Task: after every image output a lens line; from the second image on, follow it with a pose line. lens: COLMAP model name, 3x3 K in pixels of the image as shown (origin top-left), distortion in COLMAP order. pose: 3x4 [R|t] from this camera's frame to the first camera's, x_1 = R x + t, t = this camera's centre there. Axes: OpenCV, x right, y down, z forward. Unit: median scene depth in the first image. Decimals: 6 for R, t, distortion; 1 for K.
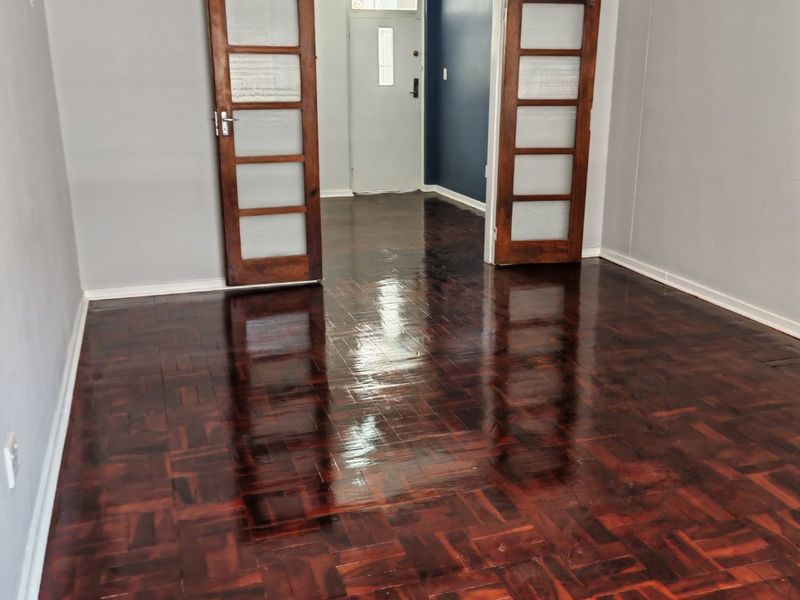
lens RADIAL K [[793.6, 0, 400.7], [0, 793.6, 300.4], [0, 0, 1]] dist [0.060421, 0.000000]
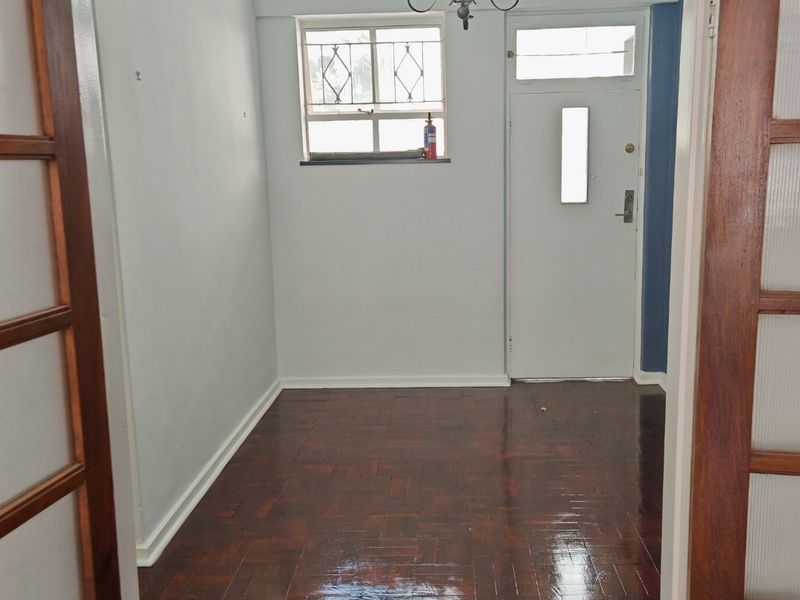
lens RADIAL K [[793.6, 0, 400.0], [0, 793.6, 300.7], [0, 0, 1]] dist [0.060421, 0.000000]
pose [[0.928129, 0.043051, -0.369760, 0.082076], [-0.086180, 0.991155, -0.100920, -0.128025], [0.362145, 0.125533, 0.923630, 0.421989]]
